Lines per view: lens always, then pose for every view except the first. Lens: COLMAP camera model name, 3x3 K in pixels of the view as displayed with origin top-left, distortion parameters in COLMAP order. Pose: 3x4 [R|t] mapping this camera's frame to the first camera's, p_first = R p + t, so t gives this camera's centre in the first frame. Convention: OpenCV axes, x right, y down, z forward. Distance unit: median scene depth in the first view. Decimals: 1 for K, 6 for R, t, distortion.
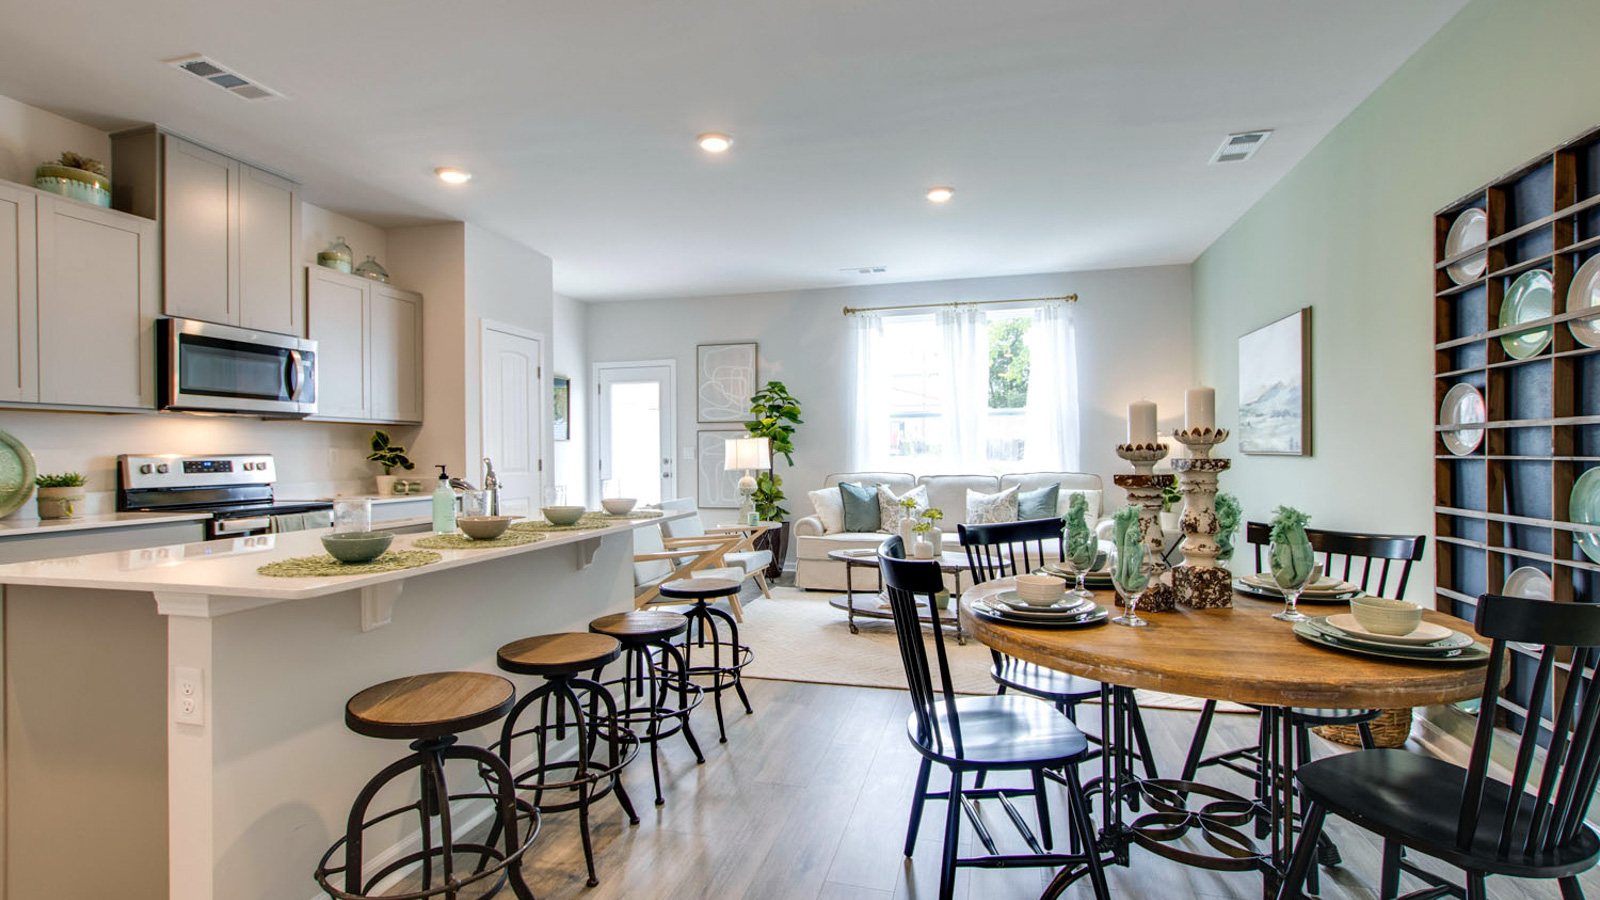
lens RADIAL K [[717.6, 0, 809.3], [0, 717.6, 452.3], [0, 0, 1]] dist [-0.003042, -0.000248]
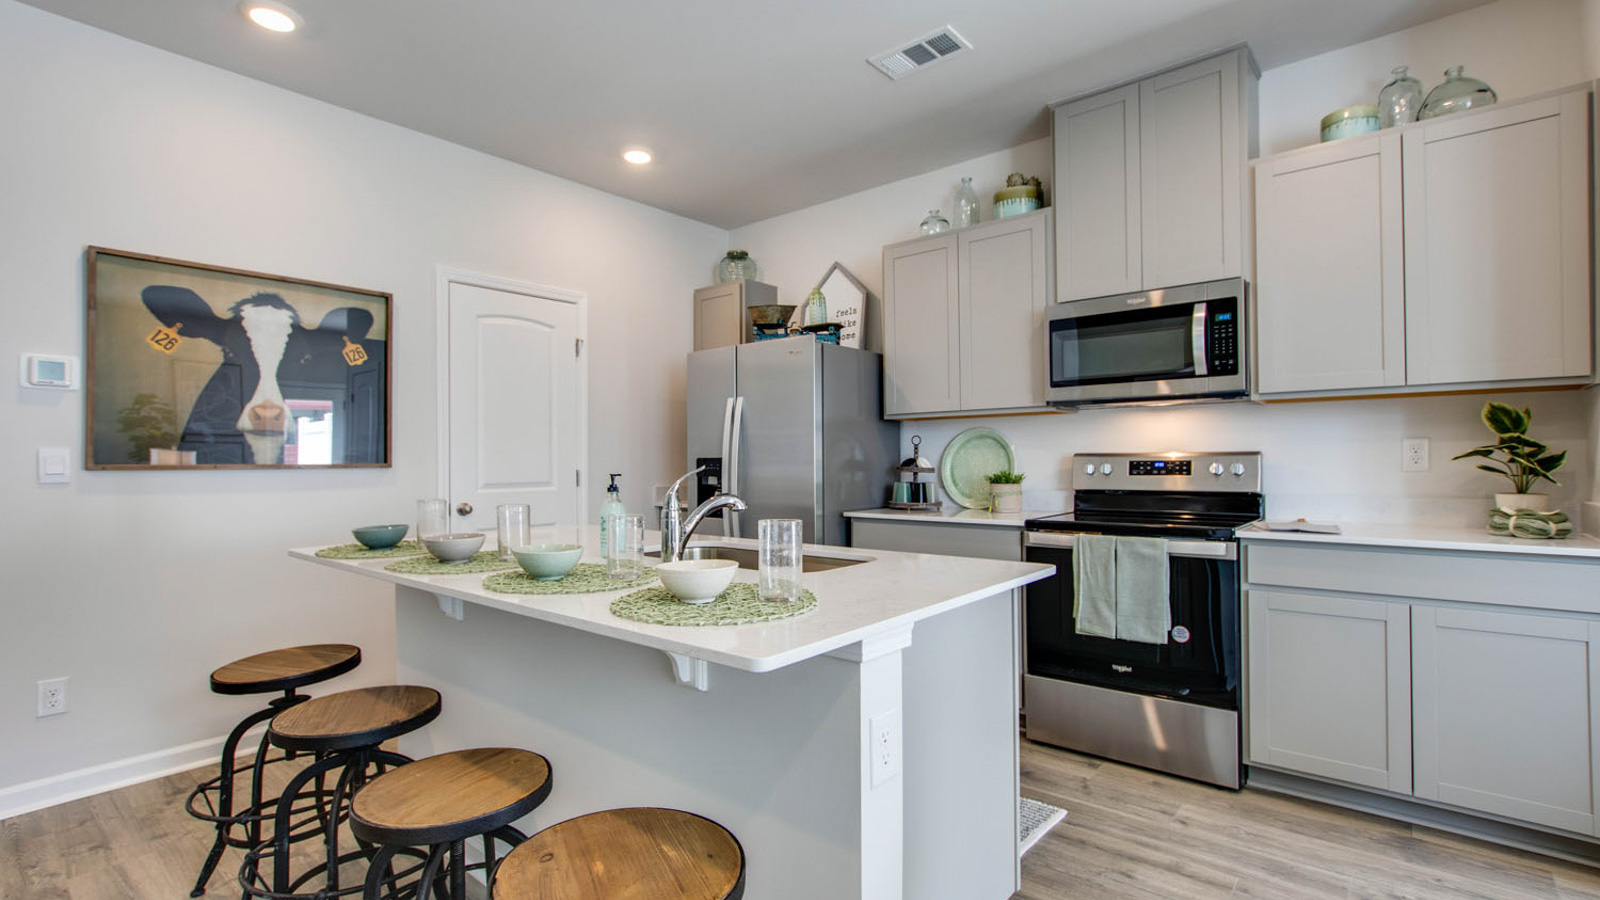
lens RADIAL K [[717.6, 0, 809.3], [0, 717.6, 452.3], [0, 0, 1]] dist [-0.003042, -0.000248]
pose [[-0.409629, 0.002825, -0.912248, 0.089841], [0.011064, 0.999937, -0.001872, -0.000958], [0.912185, -0.010860, -0.409634, 1.241086]]
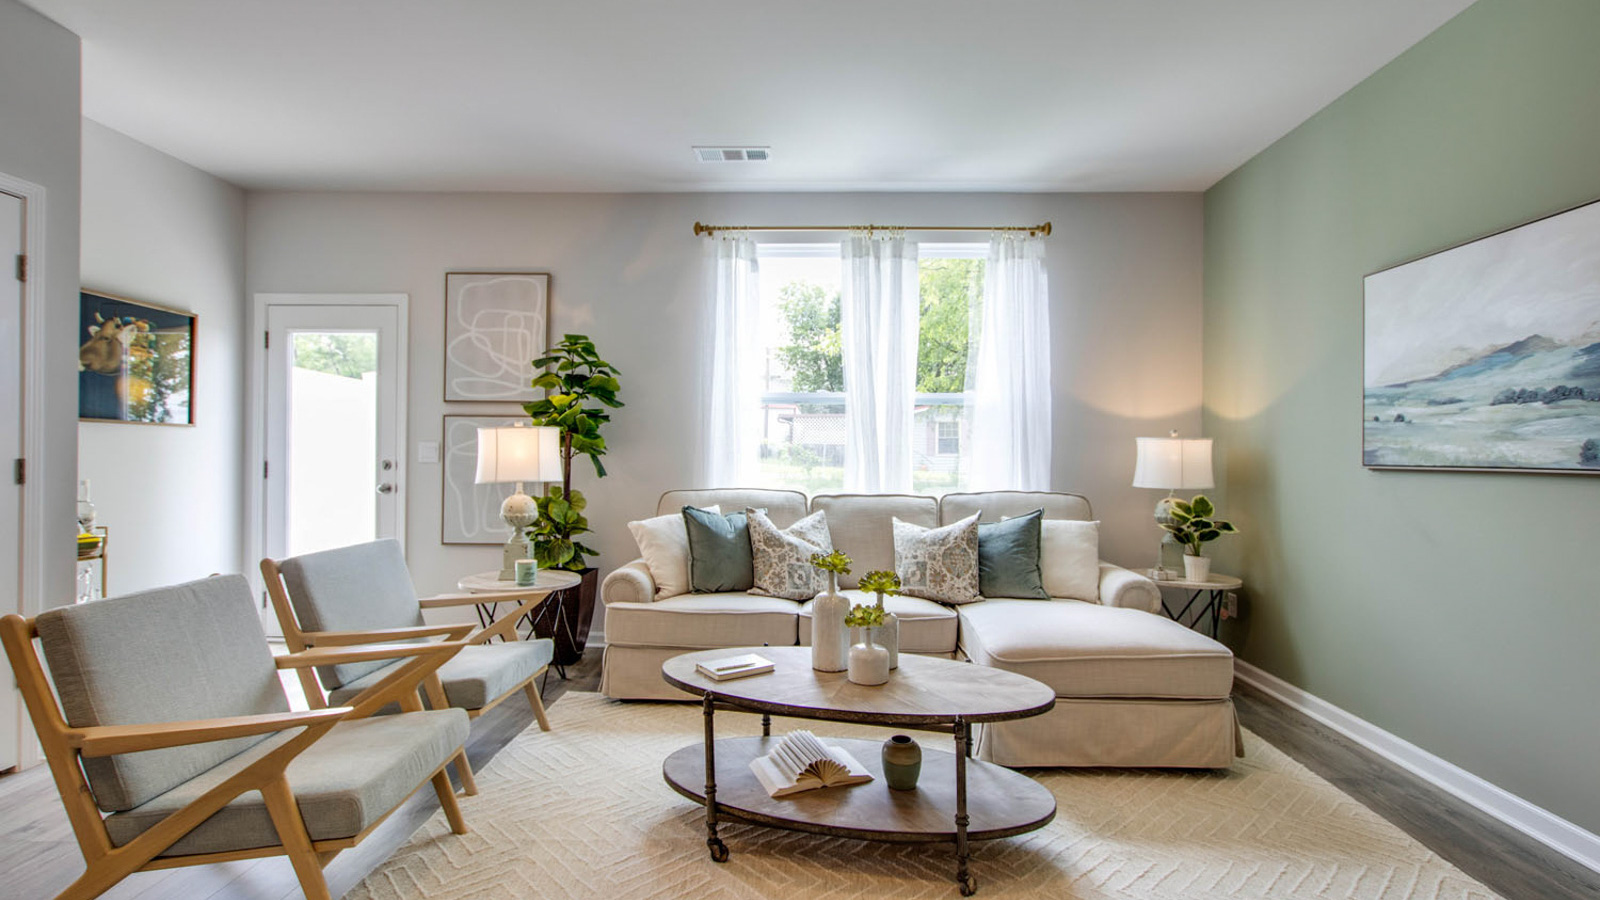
lens RADIAL K [[717.6, 0, 809.3], [0, 717.6, 452.3], [0, 0, 1]] dist [-0.003042, -0.000248]
pose [[0.974286, 0.018524, 0.224552, 0.008968], [-0.017160, 0.999821, -0.008026, 0.000733], [-0.224660, 0.003966, 0.974429, 0.386138]]
